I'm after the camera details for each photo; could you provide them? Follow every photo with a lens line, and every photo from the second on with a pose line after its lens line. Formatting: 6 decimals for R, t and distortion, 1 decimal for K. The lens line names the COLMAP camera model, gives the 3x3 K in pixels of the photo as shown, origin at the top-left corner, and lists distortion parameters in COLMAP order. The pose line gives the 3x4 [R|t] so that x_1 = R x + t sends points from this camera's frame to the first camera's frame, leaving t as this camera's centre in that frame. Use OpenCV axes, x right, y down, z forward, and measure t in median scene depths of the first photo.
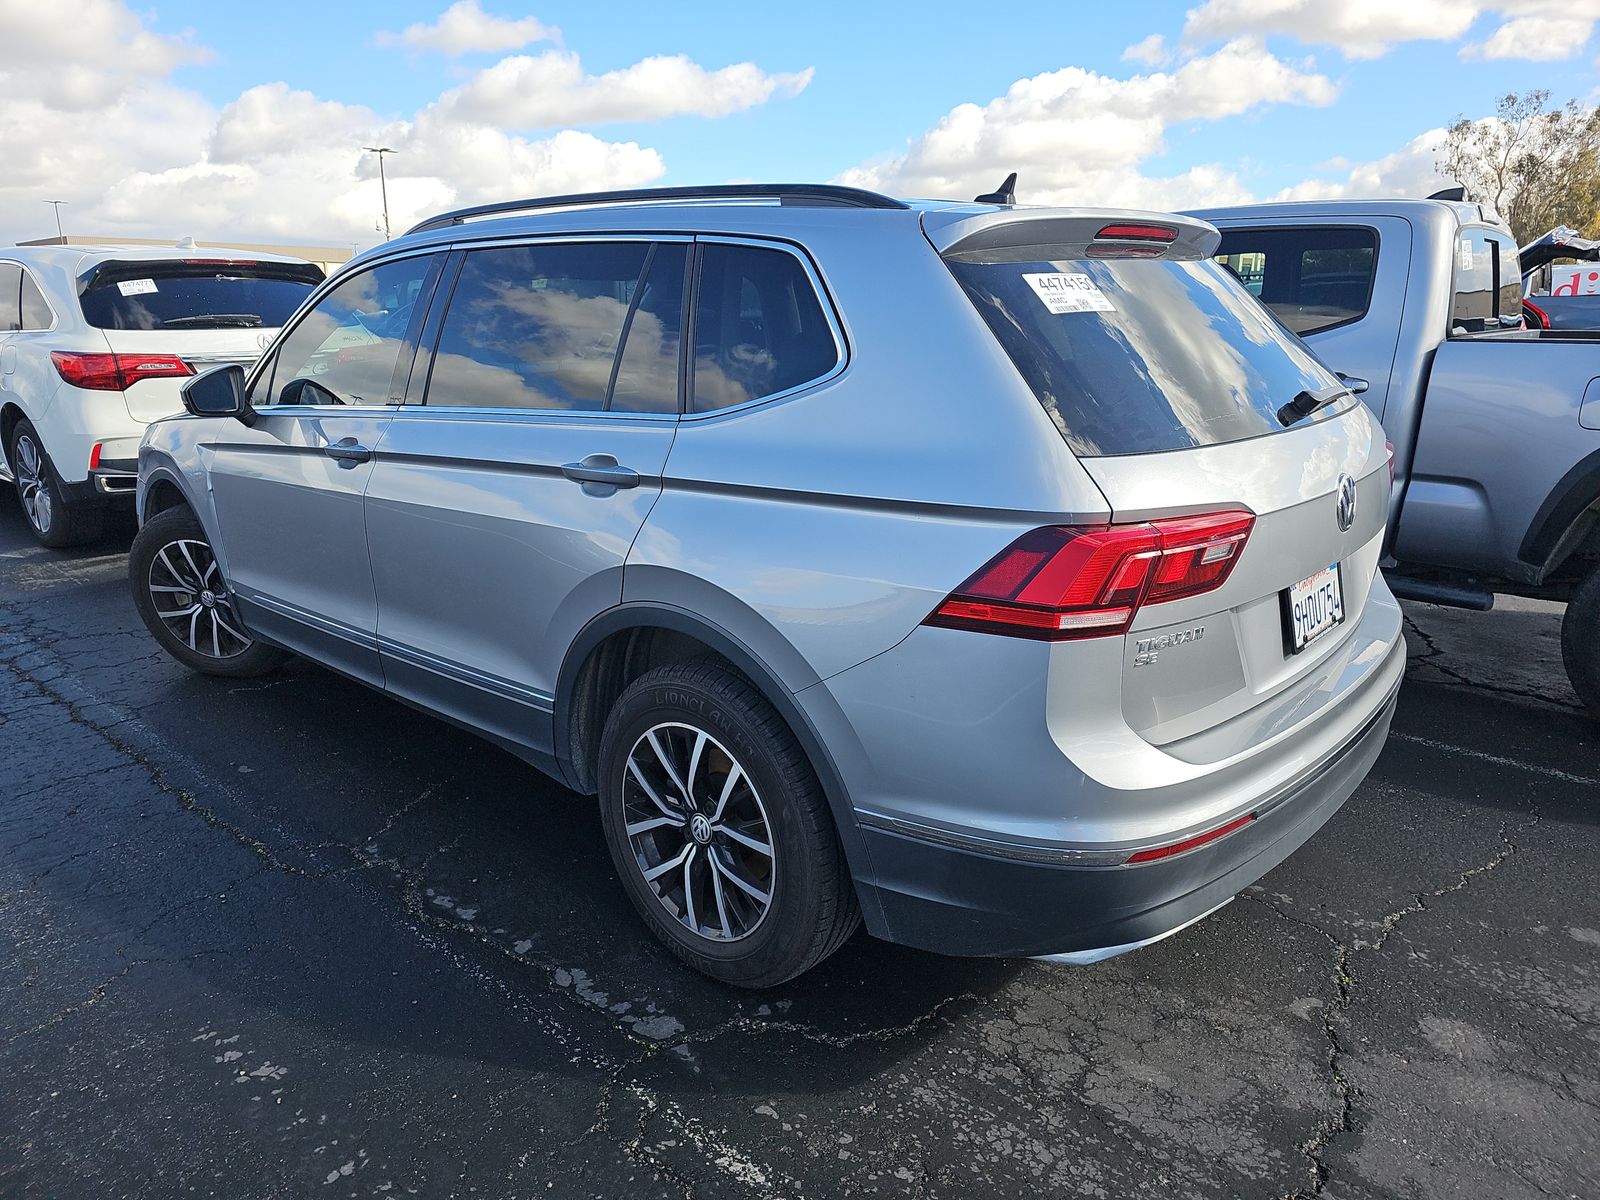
lens RADIAL K [[1062.9, 0, 806.4], [0, 1062.9, 603.4], [0, 0, 1]] dist [0.014891, -0.016360]
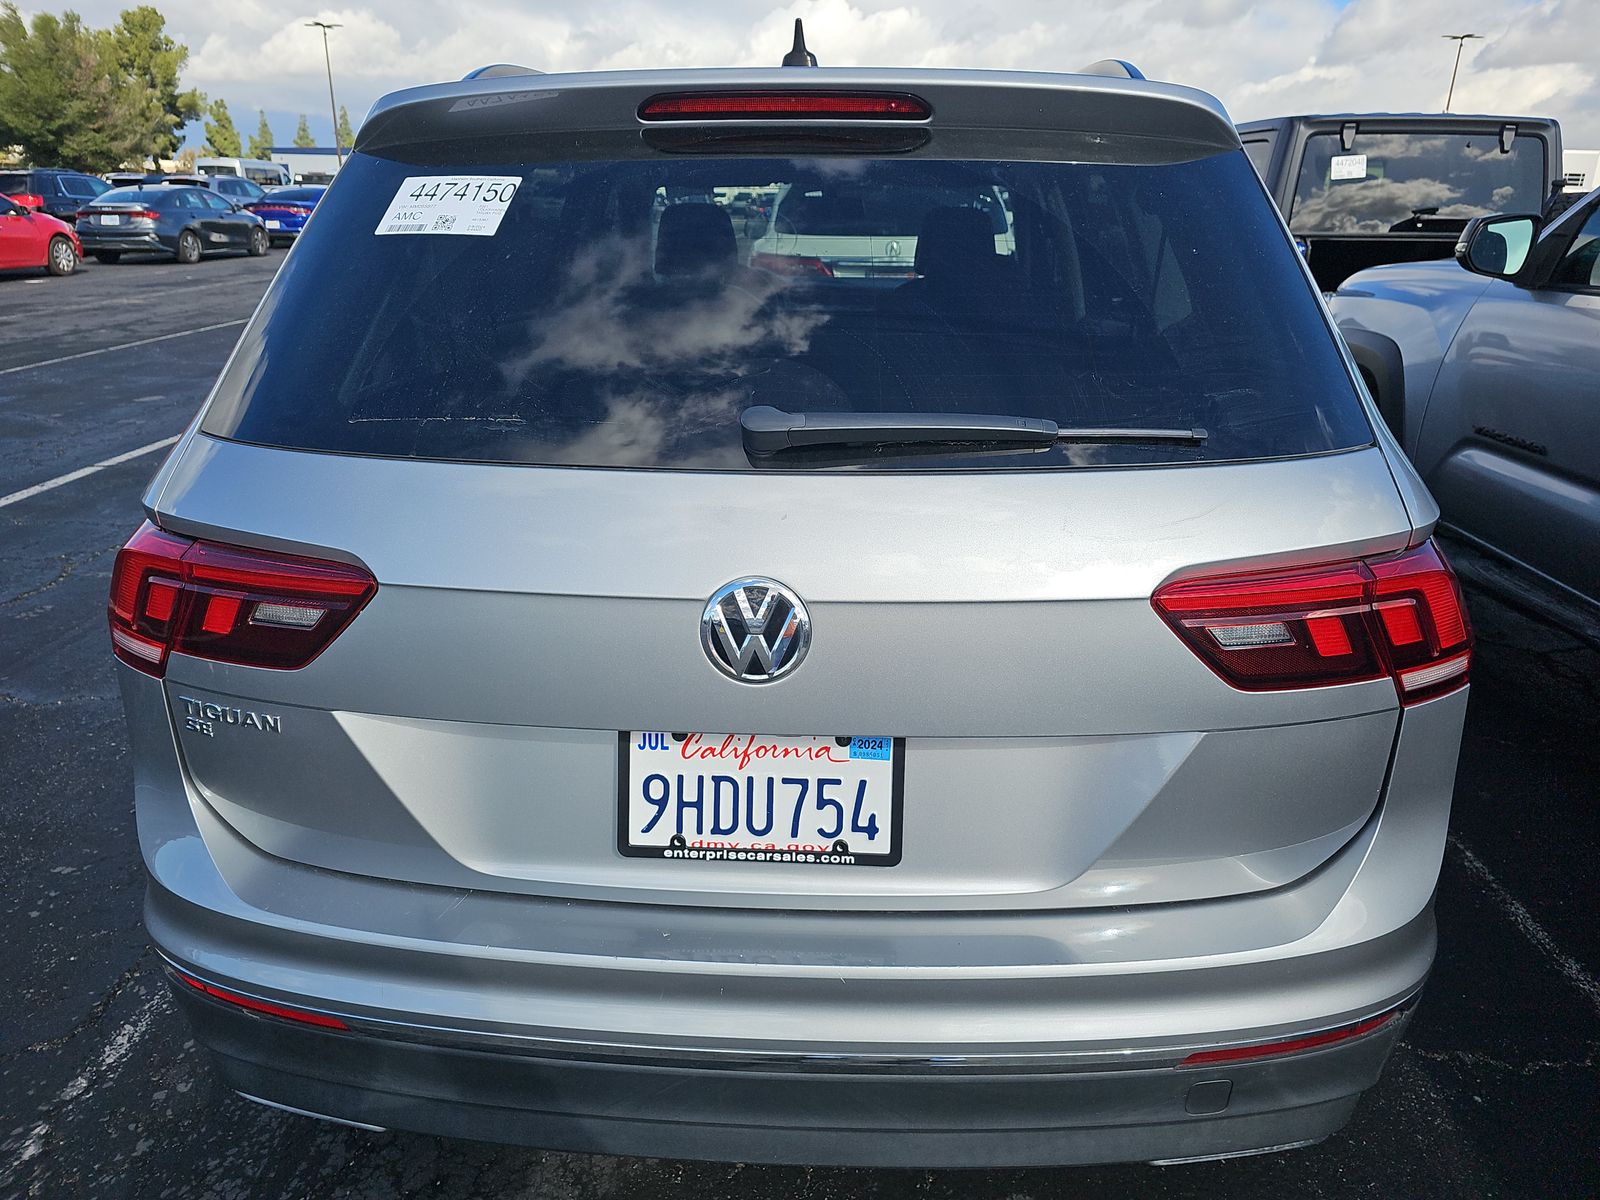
lens RADIAL K [[1062.9, 0, 807.5], [0, 1062.9, 594.8], [0, 0, 1]] dist [0.014891, -0.016360]
pose [[0.624317, 0.274826, -0.731231, 0.302378], [-0.221894, 0.959902, 0.171320, -0.069590], [0.748994, 0.055298, 0.660266, 0.231600]]
